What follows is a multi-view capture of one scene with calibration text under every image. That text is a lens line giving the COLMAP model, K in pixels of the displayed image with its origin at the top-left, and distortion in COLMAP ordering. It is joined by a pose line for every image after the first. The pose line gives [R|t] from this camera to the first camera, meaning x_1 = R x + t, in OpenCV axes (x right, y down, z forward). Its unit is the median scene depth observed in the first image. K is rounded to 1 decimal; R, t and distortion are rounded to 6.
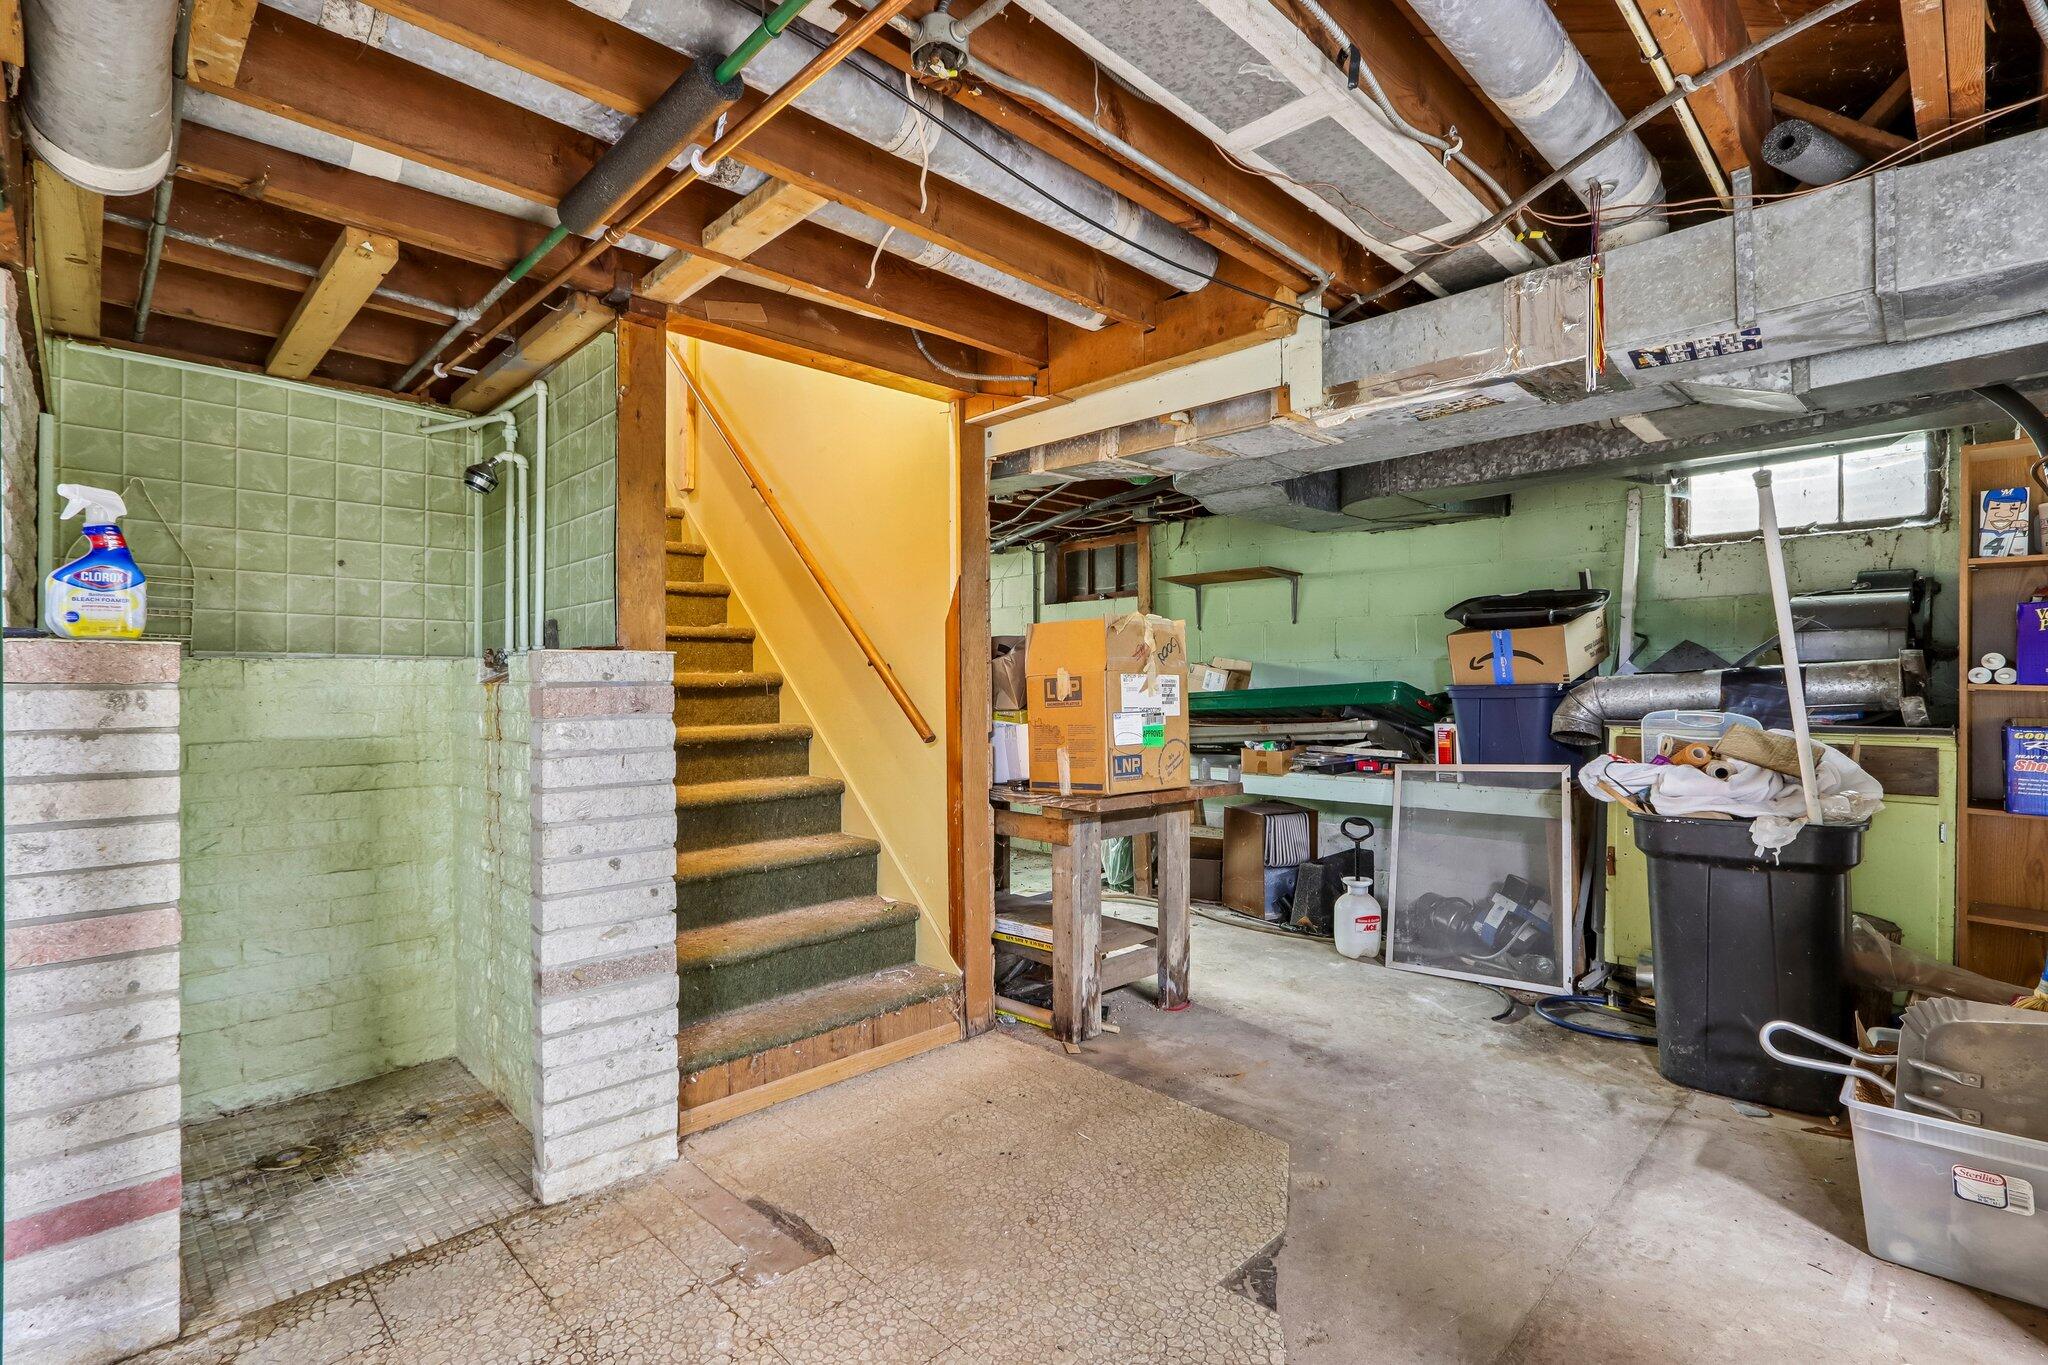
lens RADIAL K [[954.7, 0, 1019.0], [0, 954.7, 685.8], [0, 0, 1]] dist [-0.005184, 0.004428]
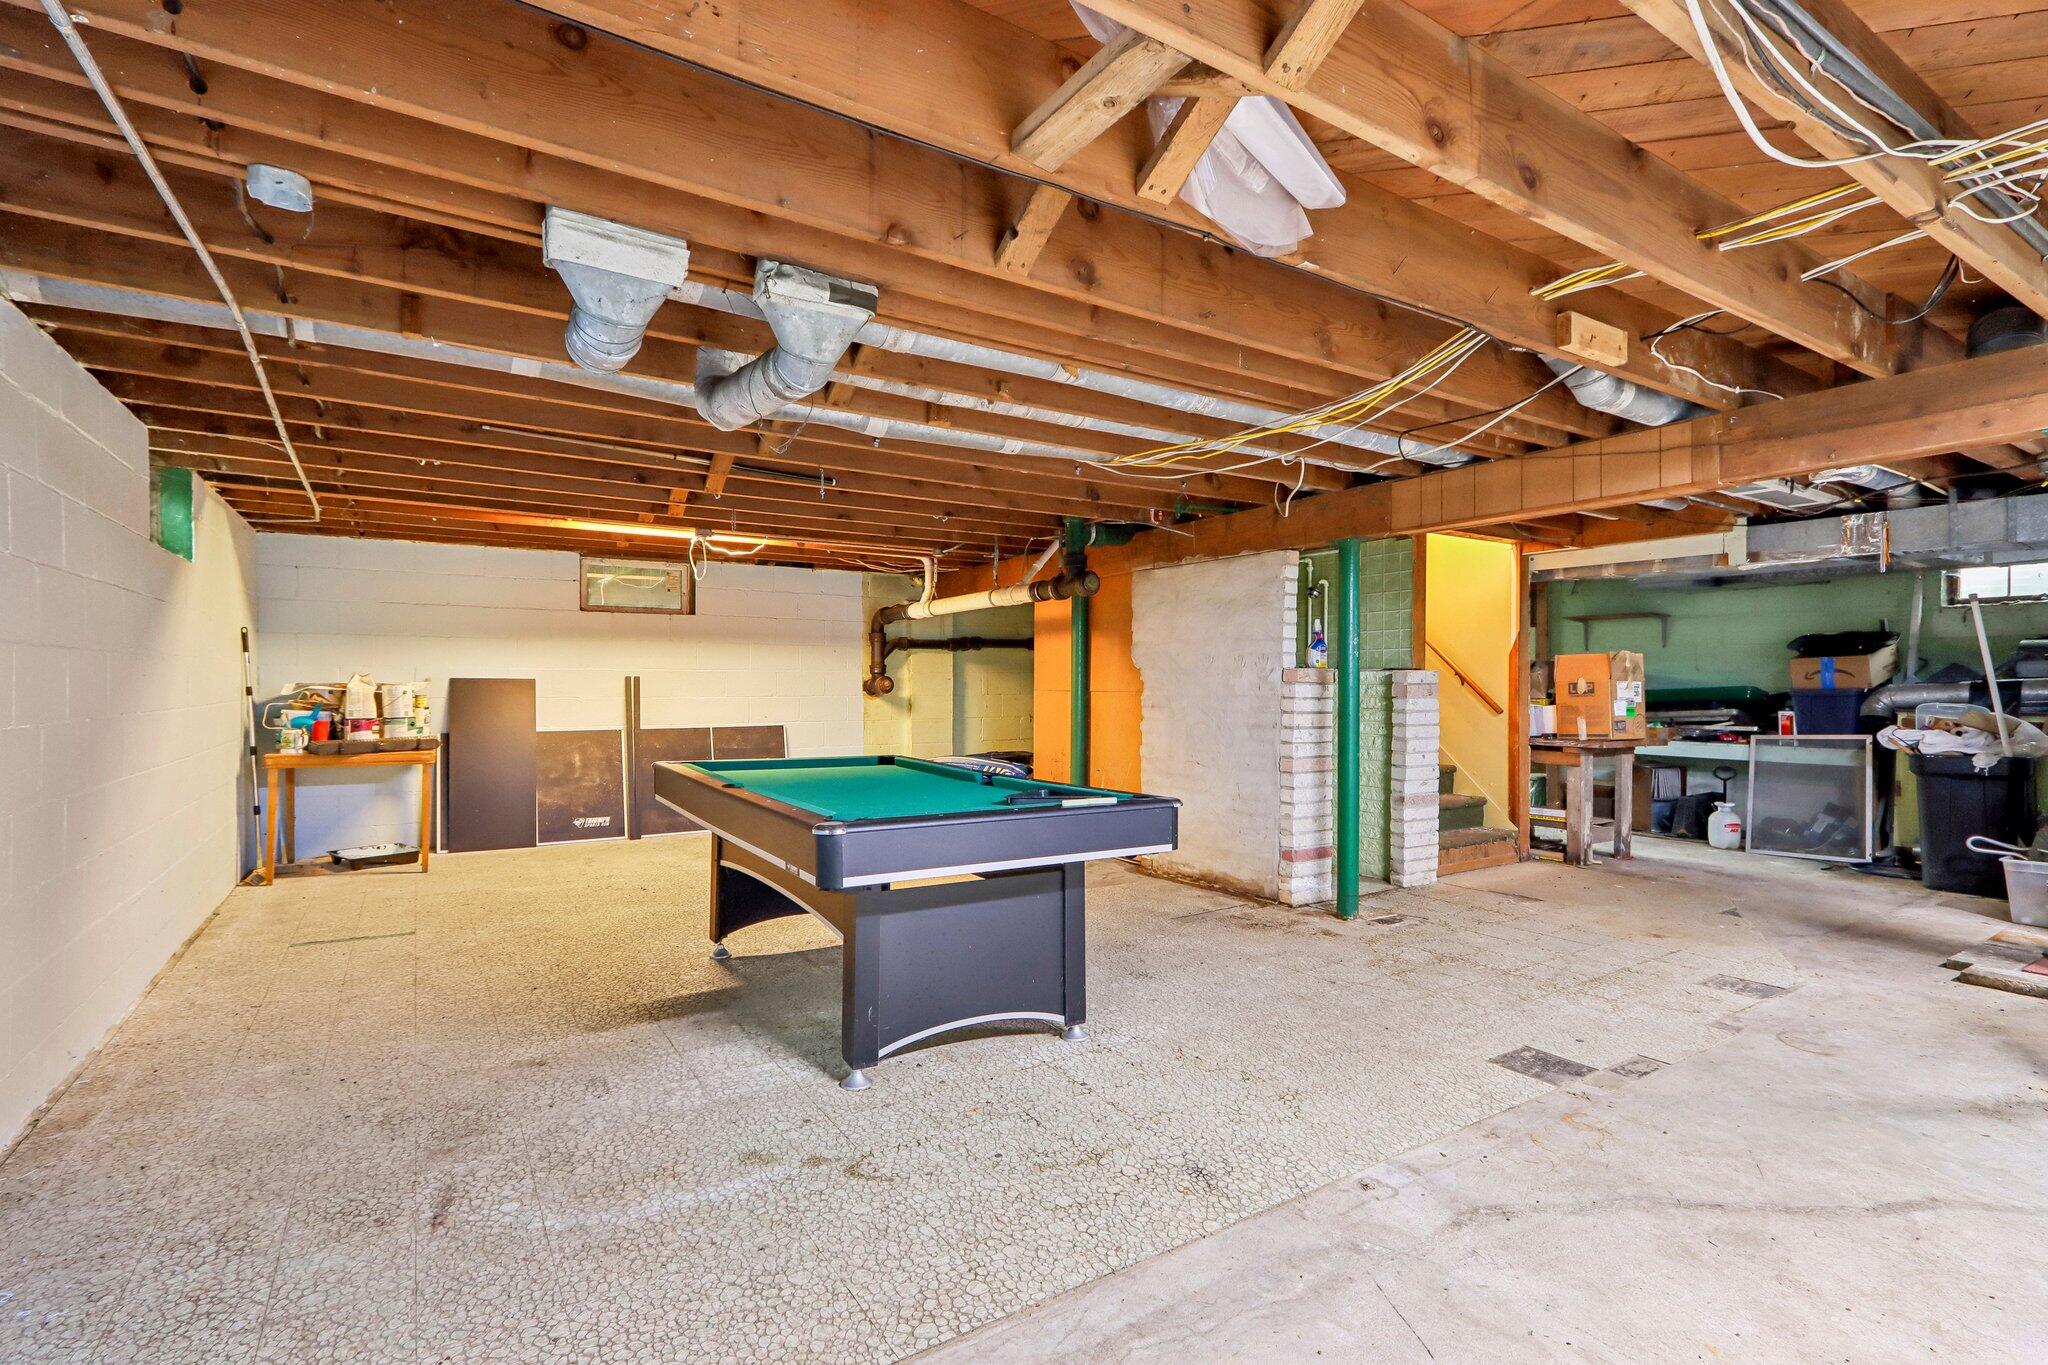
lens RADIAL K [[954.7, 0, 1020.7], [0, 954.7, 683.0], [0, 0, 1]] dist [-0.005184, 0.004428]
pose [[0.978759, 0.010583, -0.204739, -0.699854], [-0.010896, 0.999941, -0.000401, 0.006400], [0.204722, 0.002623, 0.978817, -1.218103]]
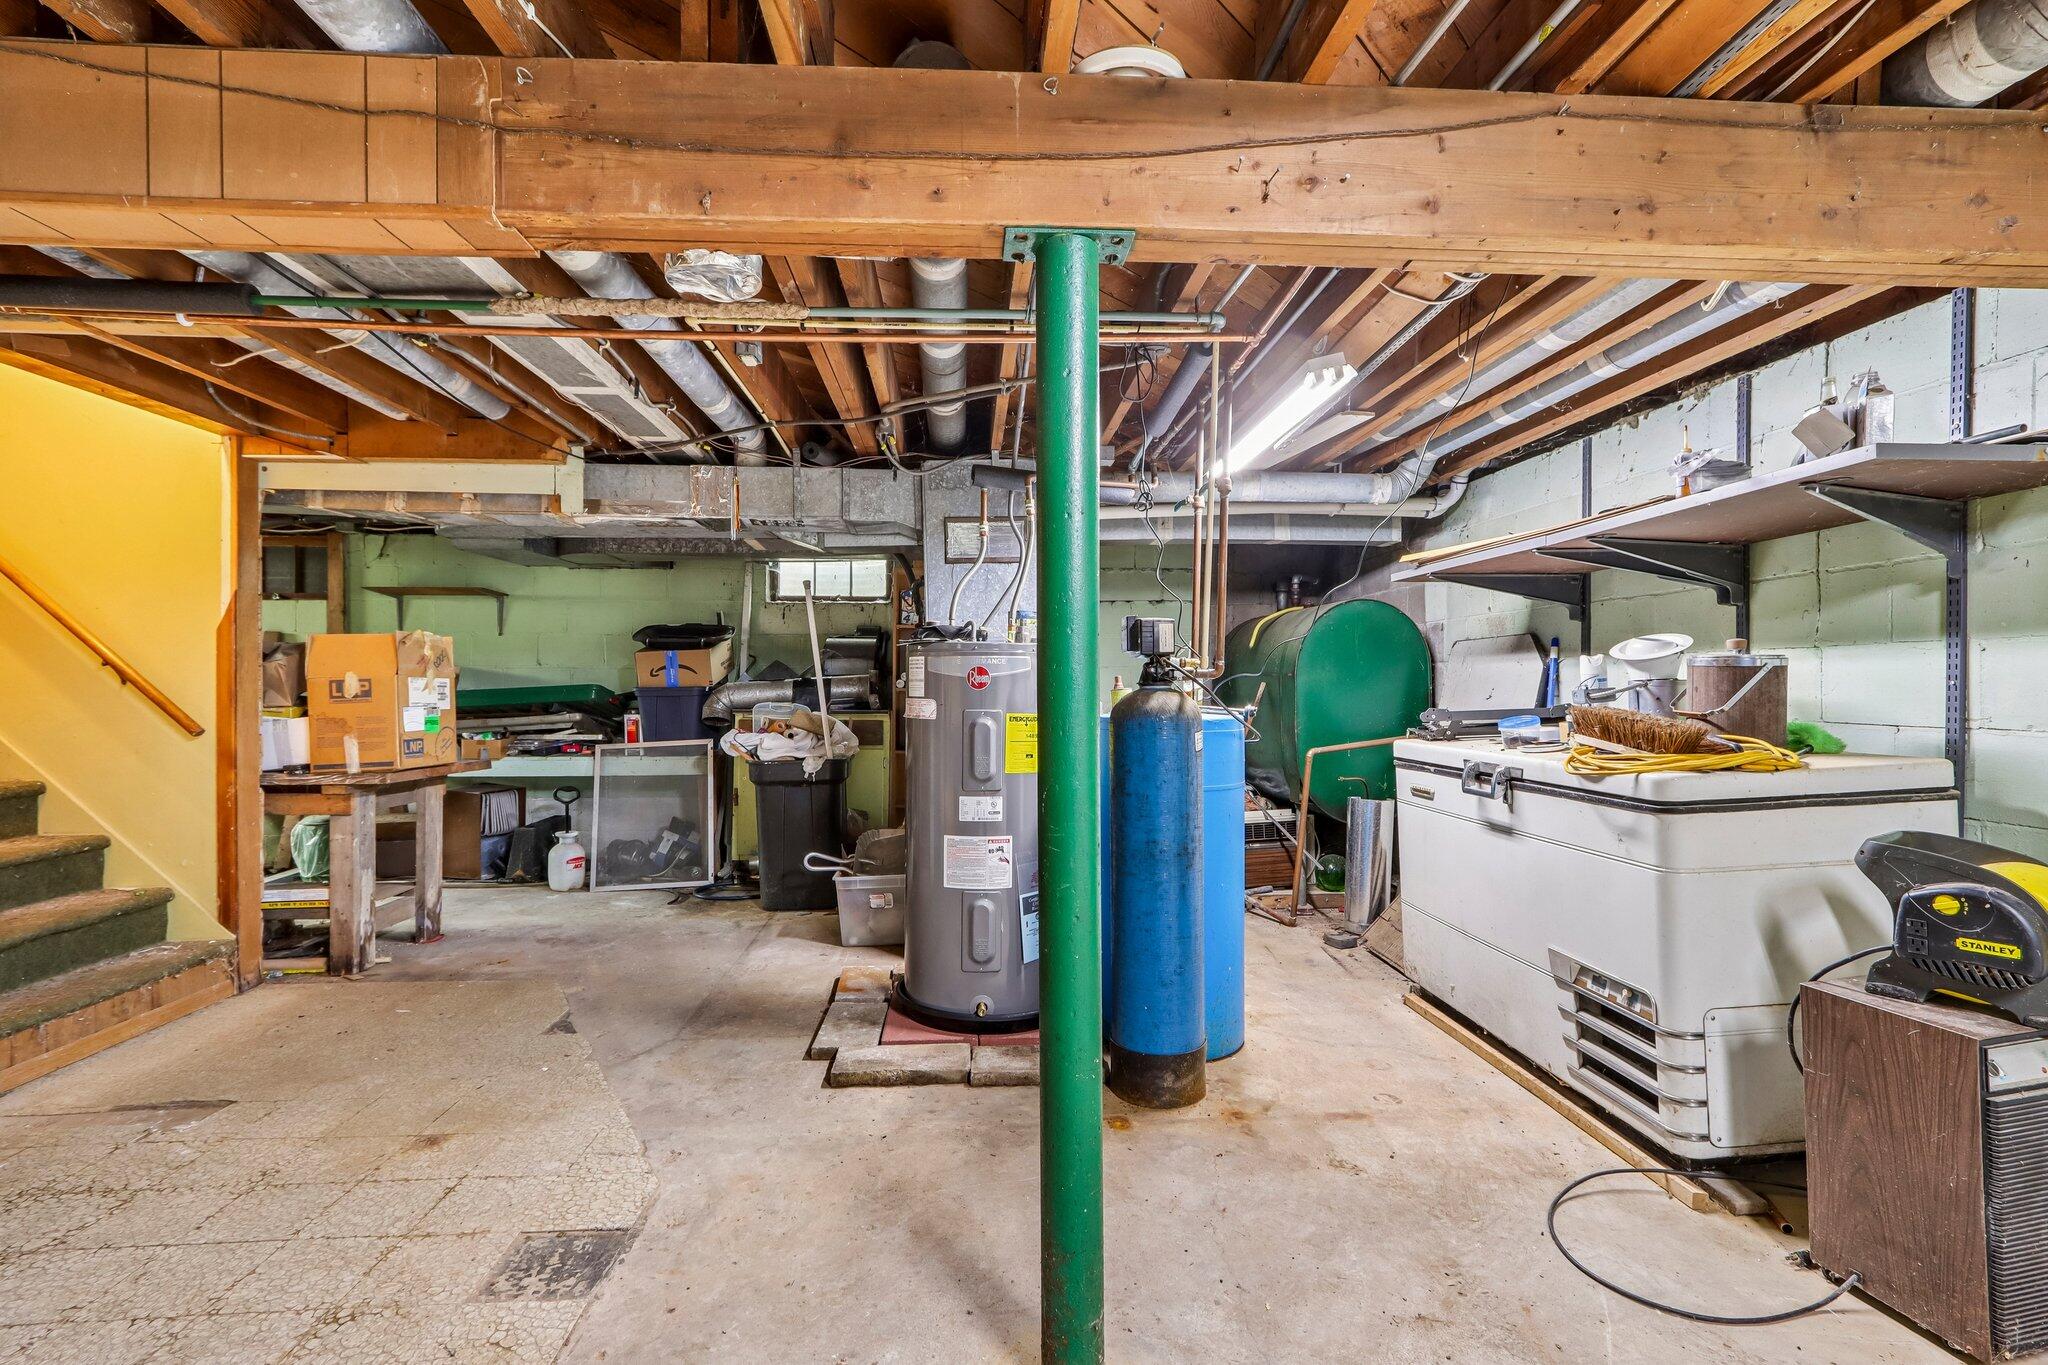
lens RADIAL K [[954.7, 0, 1026.2], [0, 954.7, 685.8], [0, 0, 1]] dist [-0.005184, 0.004428]
pose [[0.651931, 0.006598, 0.758250, -0.321729], [-0.004026, 0.999978, -0.005240, 0.002612], [-0.758268, 0.000363, 0.651943, -0.481493]]
